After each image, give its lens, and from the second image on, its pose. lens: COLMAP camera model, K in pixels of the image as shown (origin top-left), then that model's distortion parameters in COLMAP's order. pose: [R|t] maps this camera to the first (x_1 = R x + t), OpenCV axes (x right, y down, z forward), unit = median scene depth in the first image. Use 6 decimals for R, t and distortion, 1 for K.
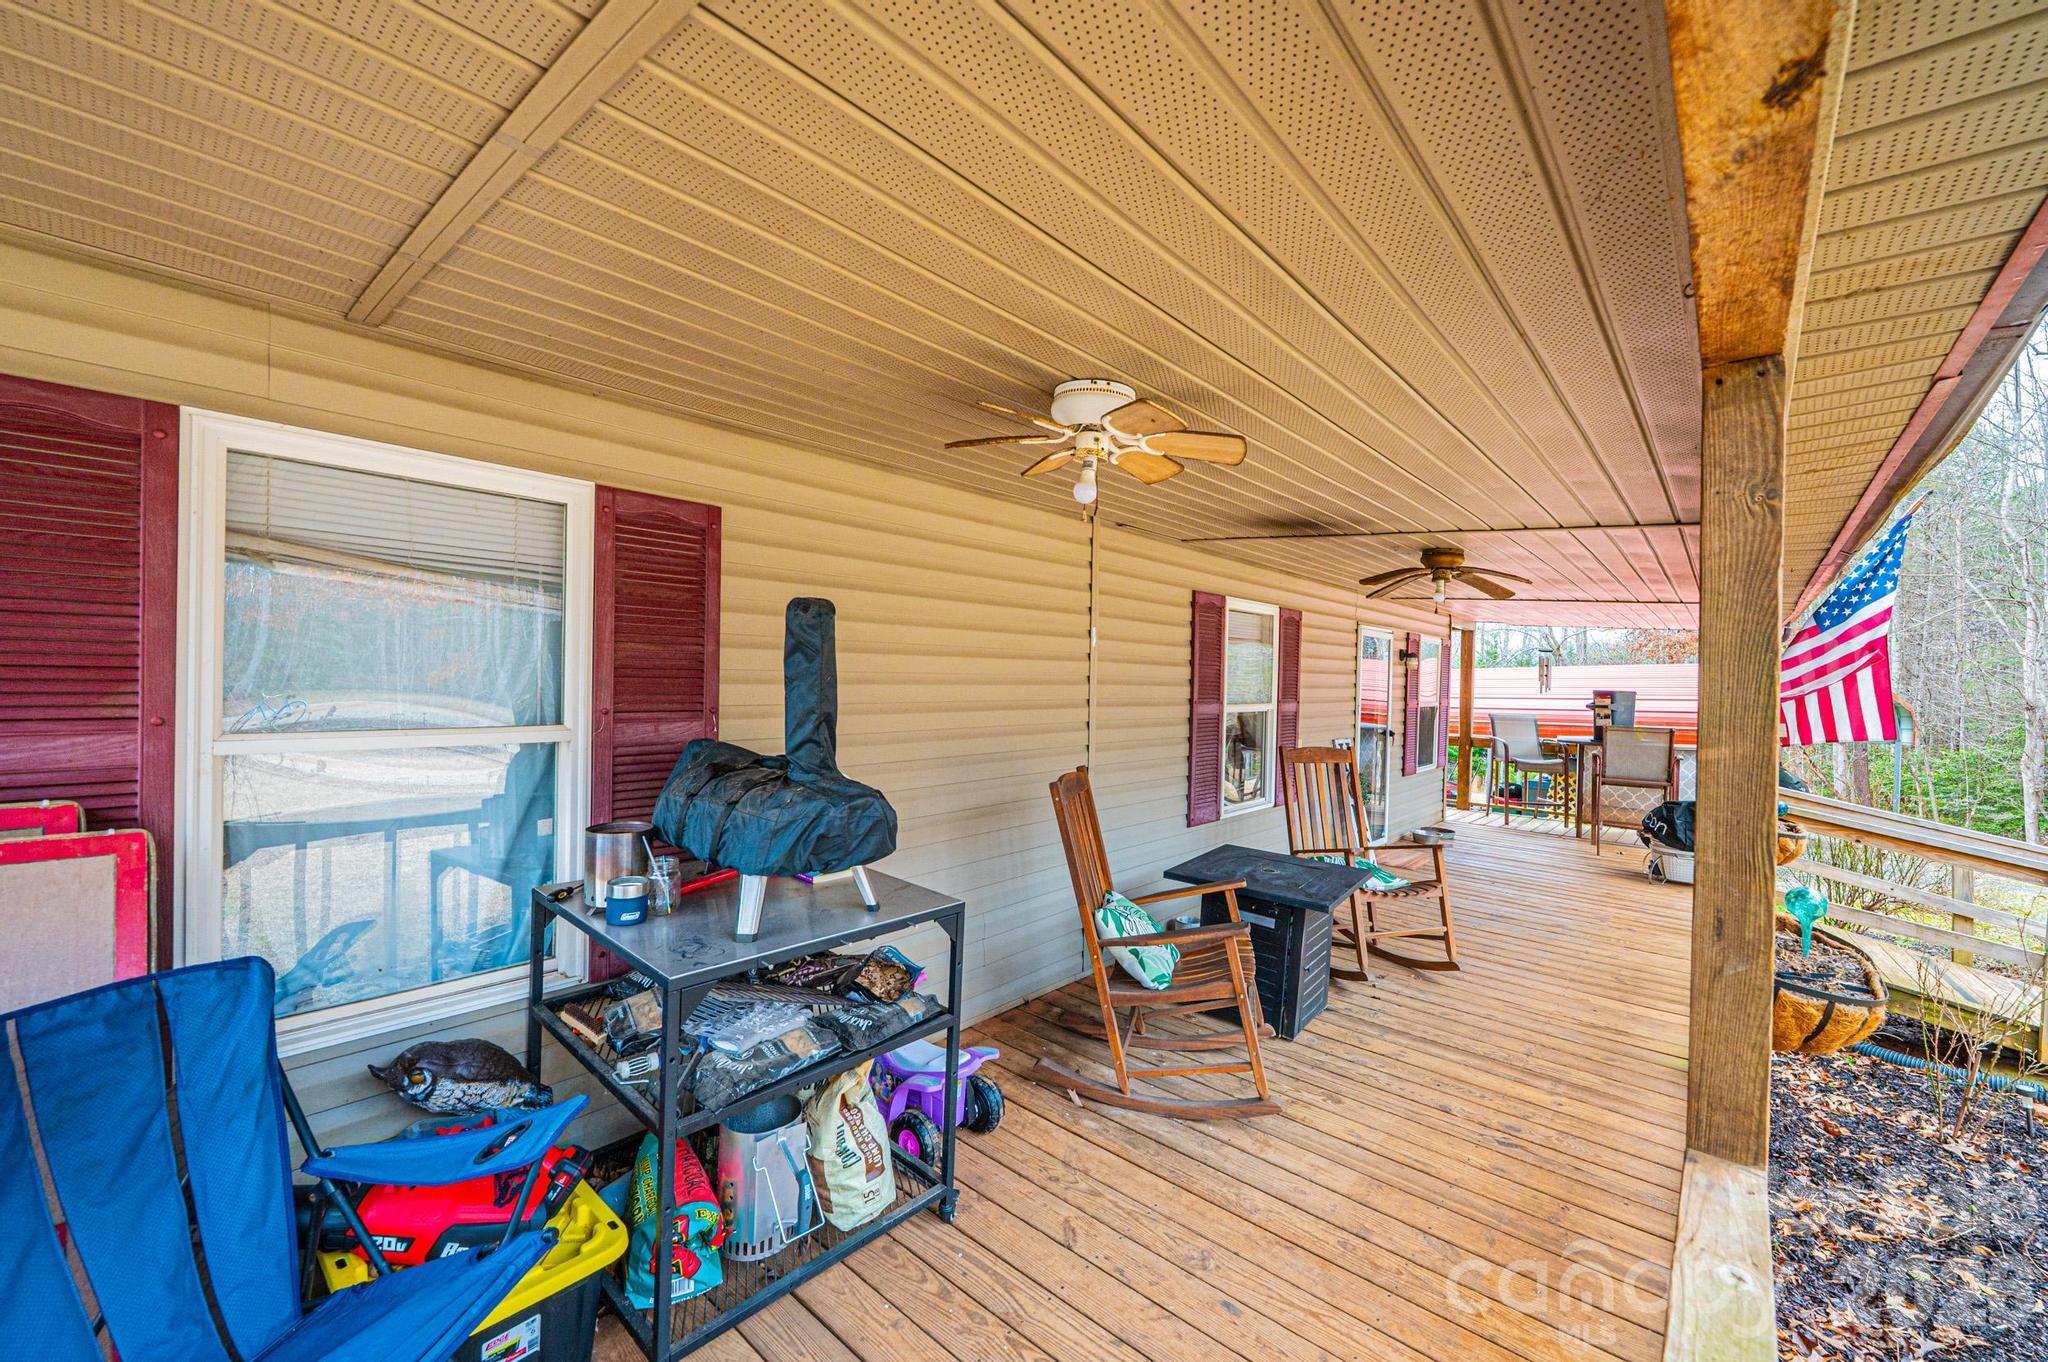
lens RADIAL K [[813.7, 0, 1029.2], [0, 813.7, 683.8], [0, 0, 1]] dist [-0.000820, 0.000275]
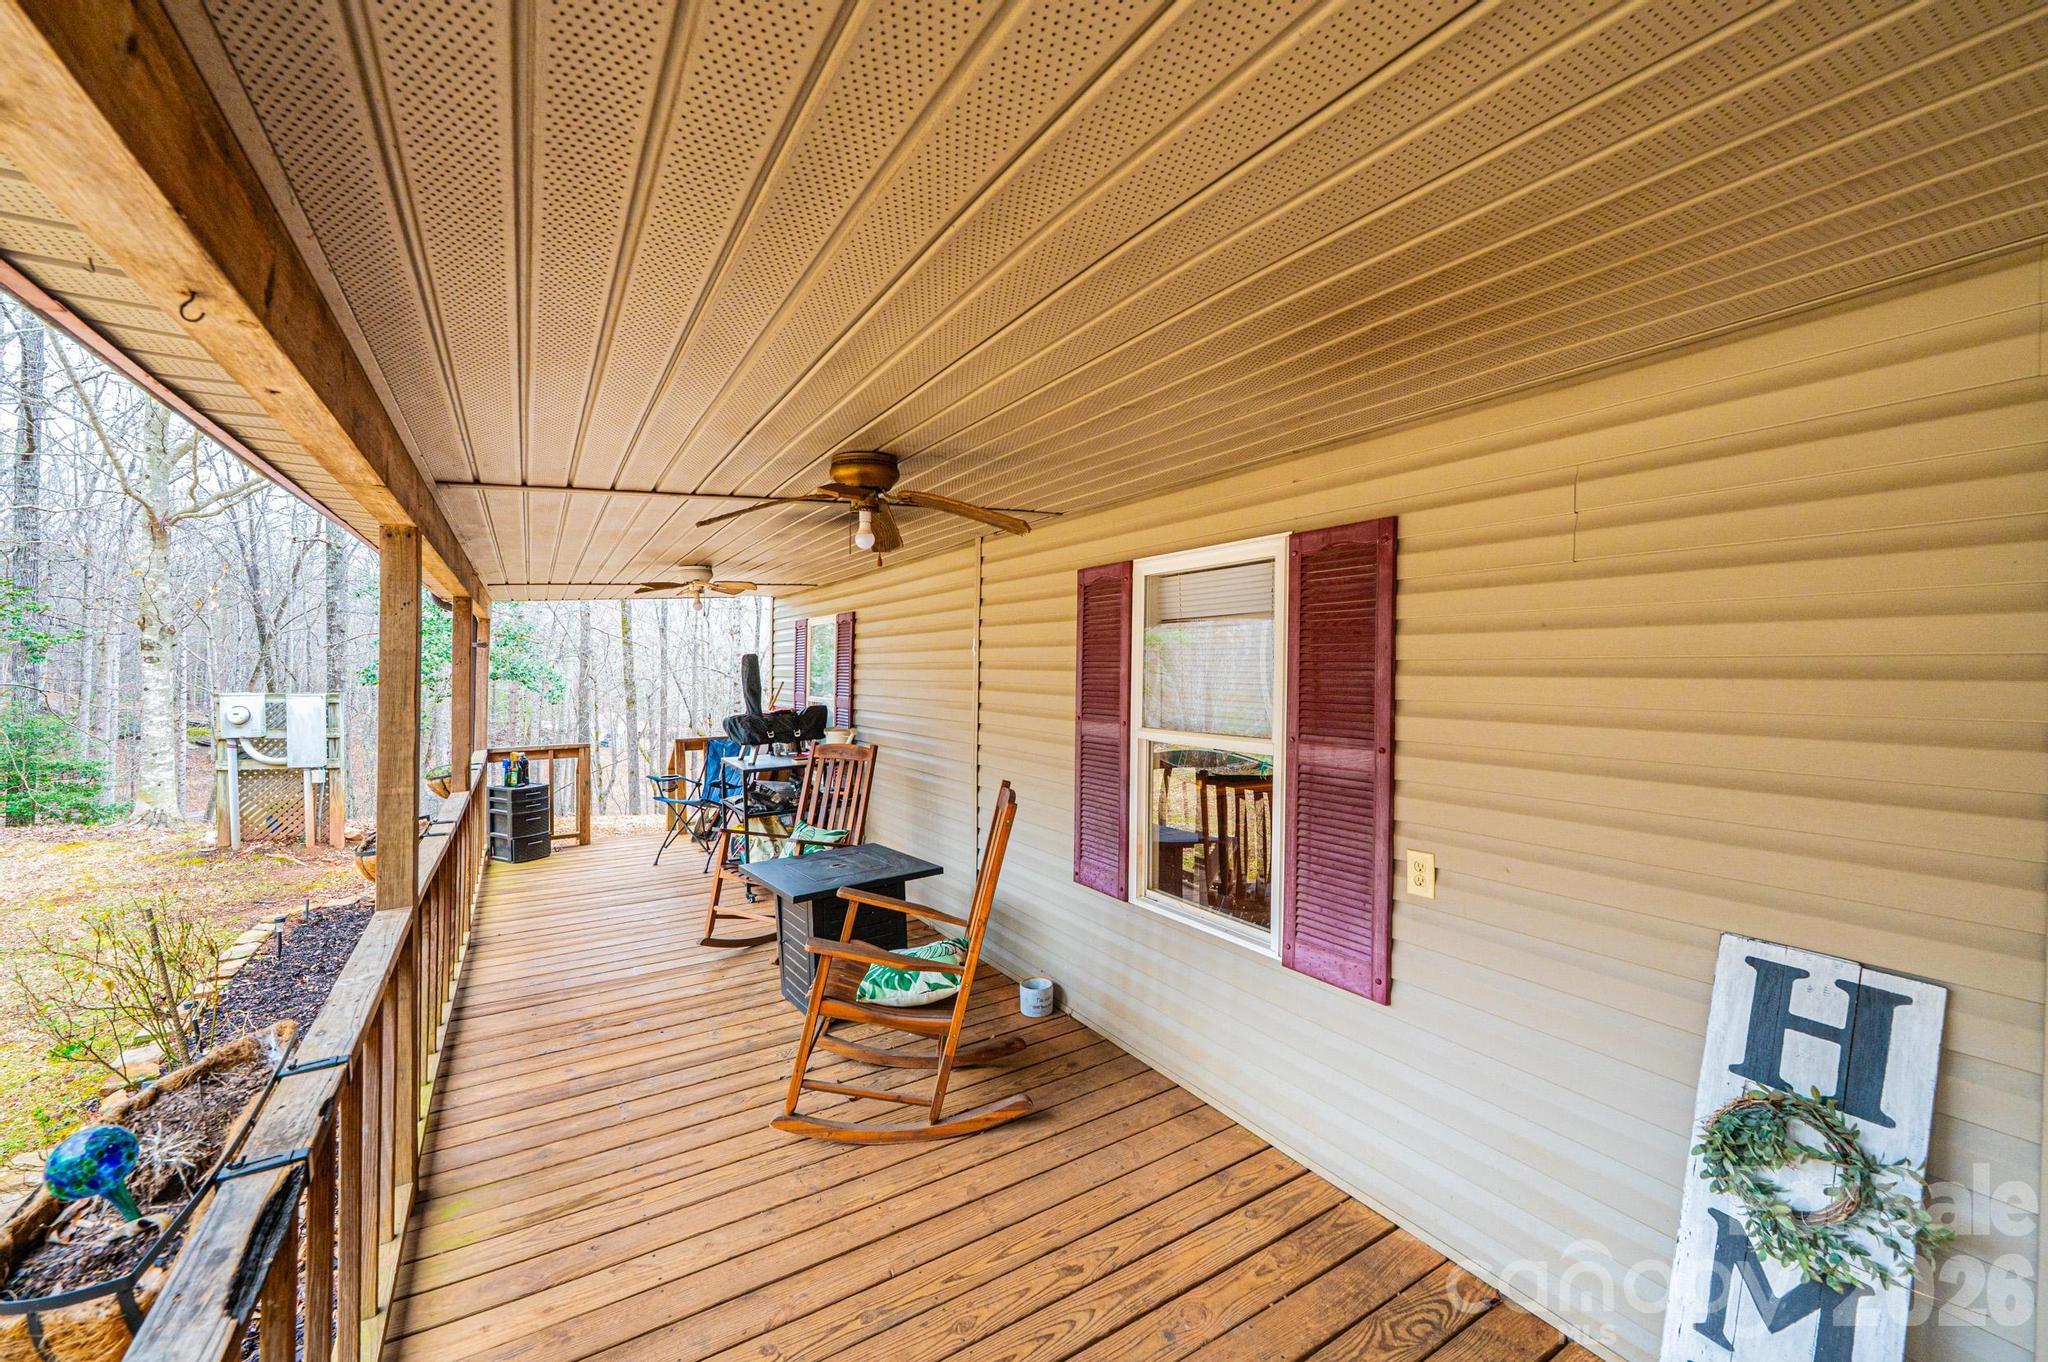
lens RADIAL K [[813.7, 0, 1029.2], [0, 813.7, 683.8], [0, 0, 1]] dist [-0.000820, 0.000275]
pose [[-0.294069, -0.003683, -0.955777, 0.839108], [-0.019520, 0.999807, 0.002154, -0.008773], [0.955585, 0.019290, -0.294084, 1.054905]]
